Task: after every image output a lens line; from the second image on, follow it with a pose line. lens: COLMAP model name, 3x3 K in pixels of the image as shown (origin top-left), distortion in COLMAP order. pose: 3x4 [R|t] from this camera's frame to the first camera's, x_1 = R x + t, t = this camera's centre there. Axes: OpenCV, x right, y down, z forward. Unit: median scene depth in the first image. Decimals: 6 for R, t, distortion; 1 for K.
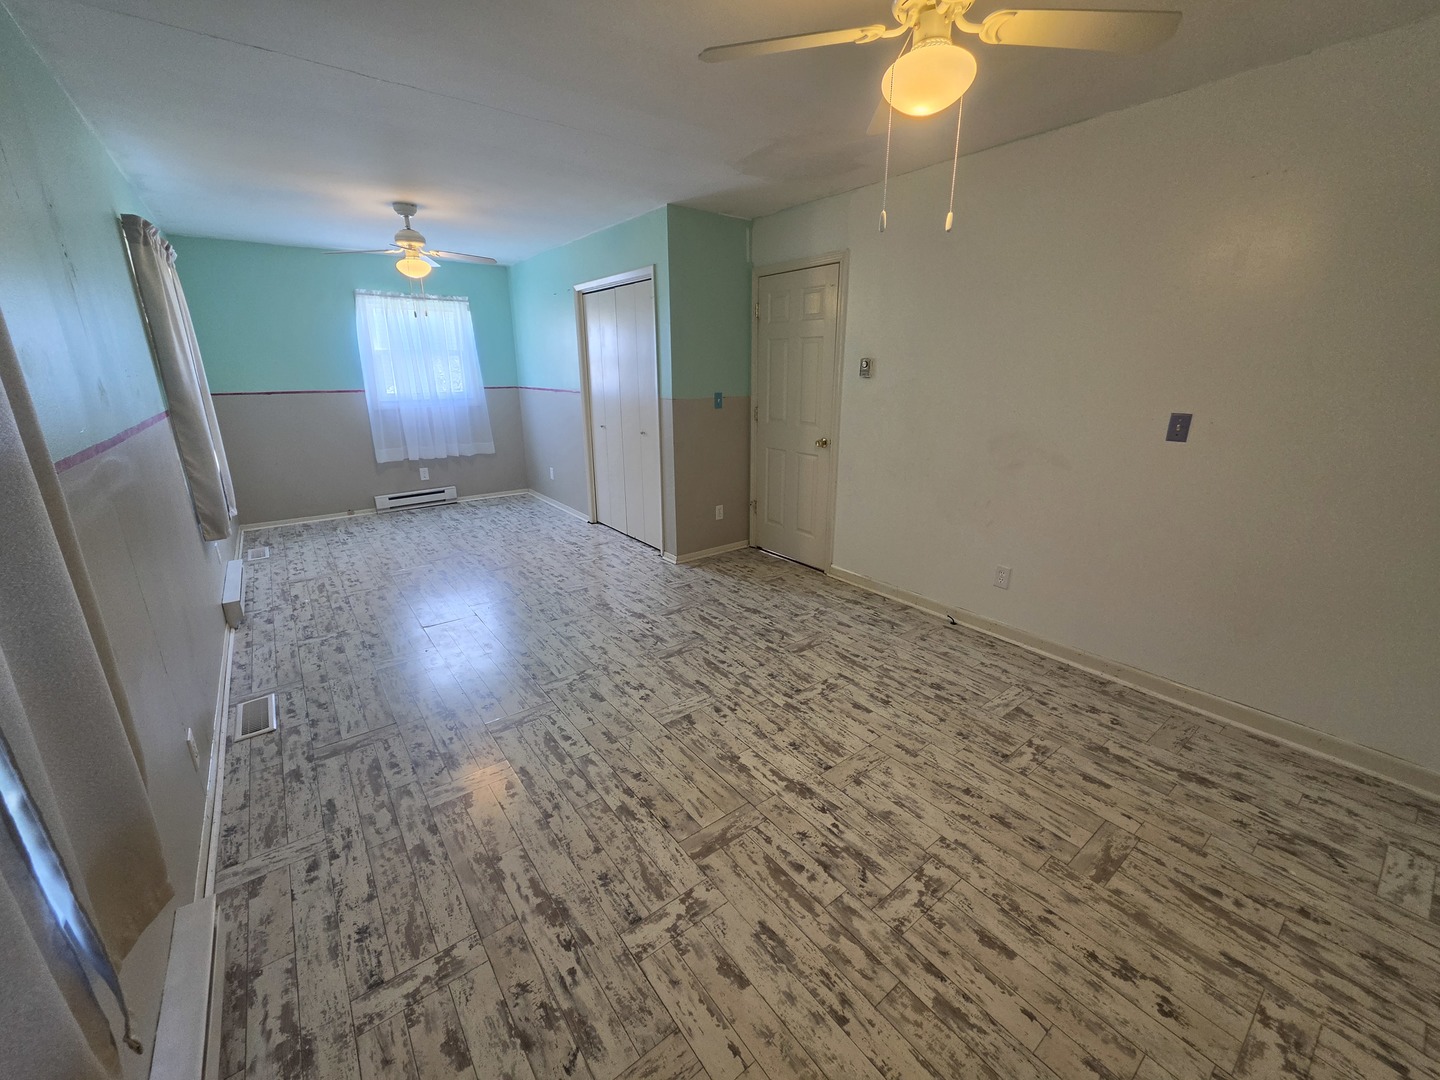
lens RADIAL K [[576.2, 0, 706.5], [0, 576.2, 559.2], [0, 0, 1]] dist [-0.002564, 0.000730]
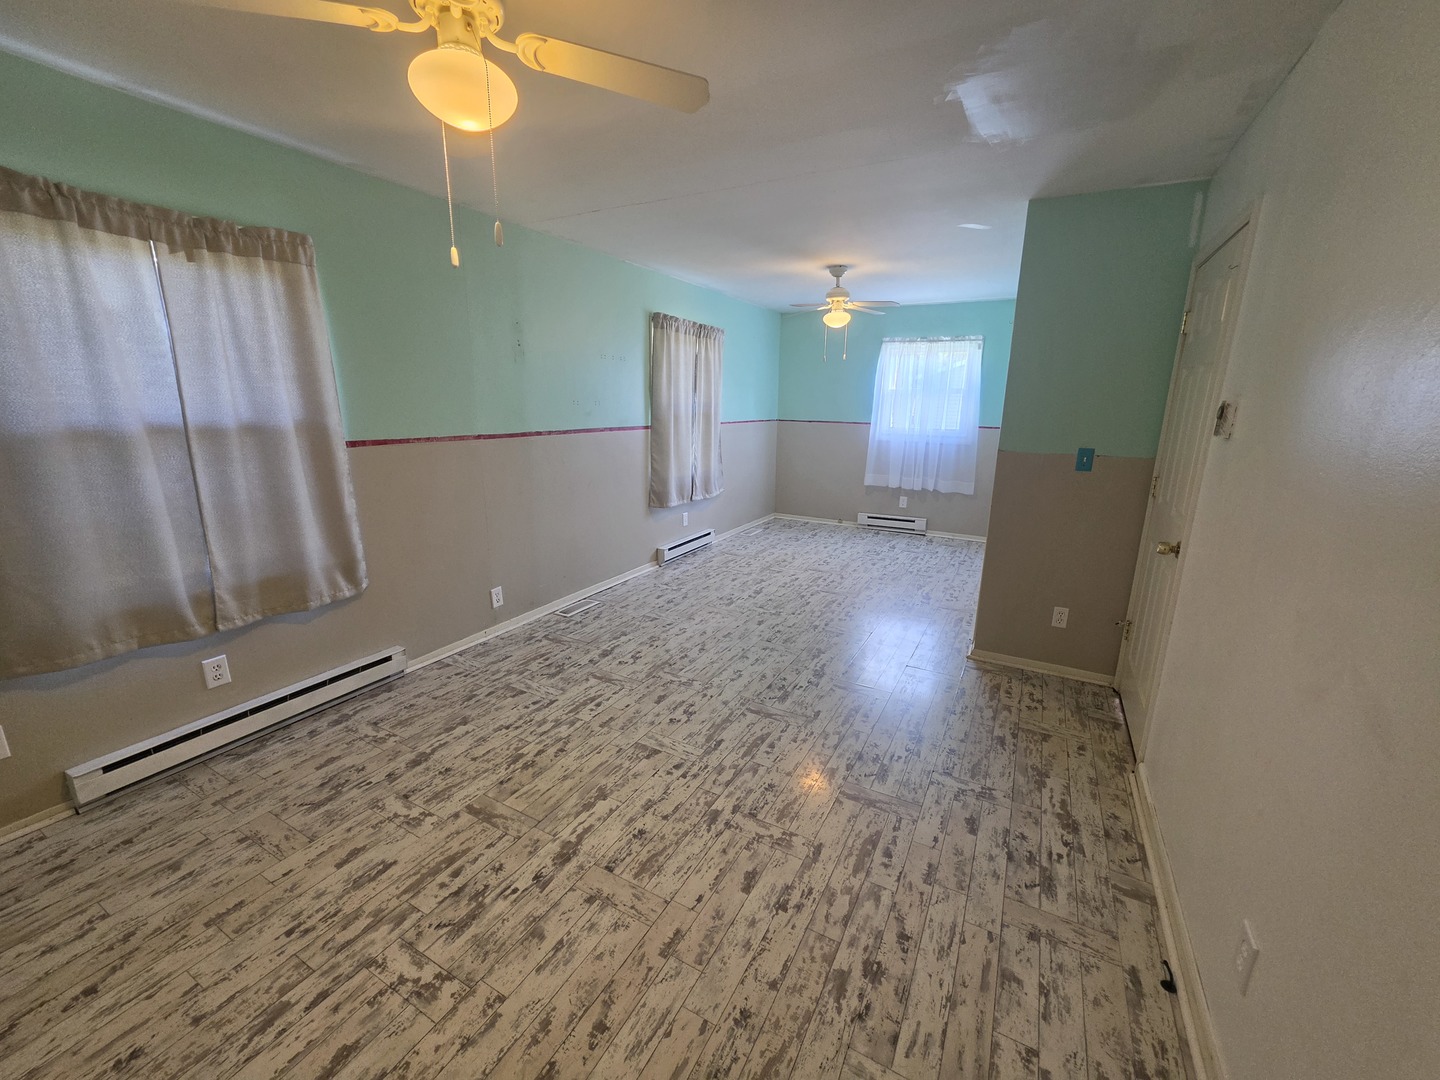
lens RADIAL K [[576.2, 0, 713.1], [0, 576.2, 544.4], [0, 0, 1]] dist [-0.002564, 0.000730]
pose [[0.404365, 0.233939, -0.884173, 0.675731], [-0.308043, 0.945087, 0.109177, -0.168646], [0.861161, 0.228216, 0.454224, 0.475991]]
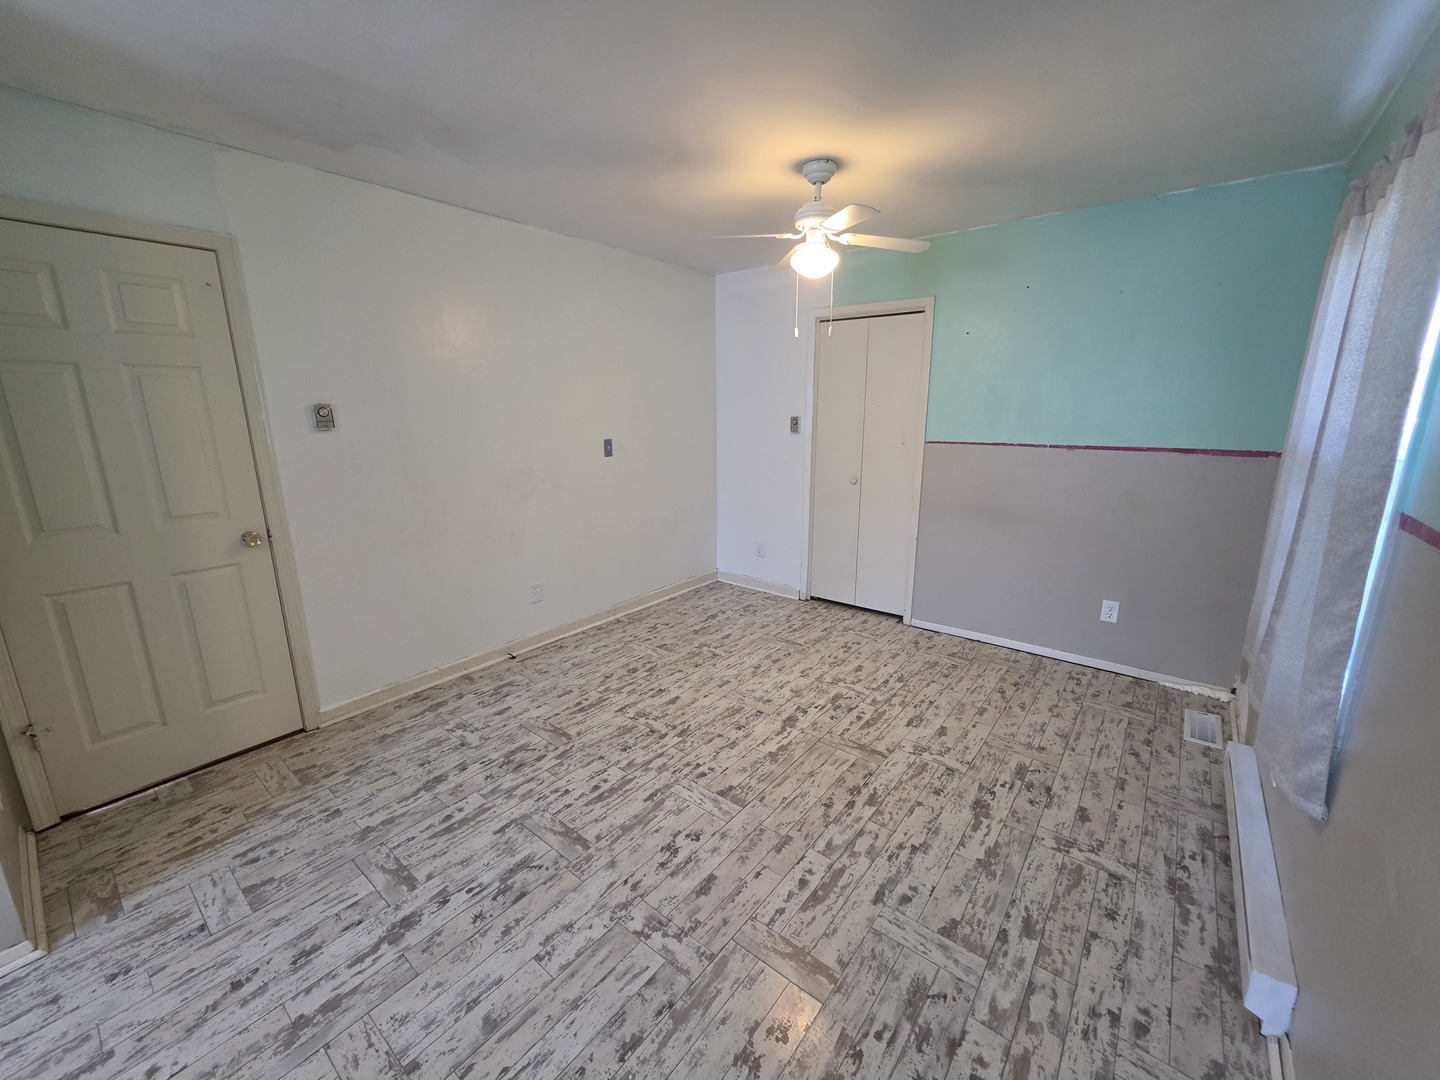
lens RADIAL K [[576.2, 0, 740.6], [0, 576.2, 579.1], [0, 0, 1]] dist [-0.002564, 0.000730]
pose [[-0.287168, -0.272677, 0.918250, -0.661868], [0.312187, 0.879642, 0.358844, -0.284640], [-0.905579, 0.389714, -0.167478, 0.849187]]
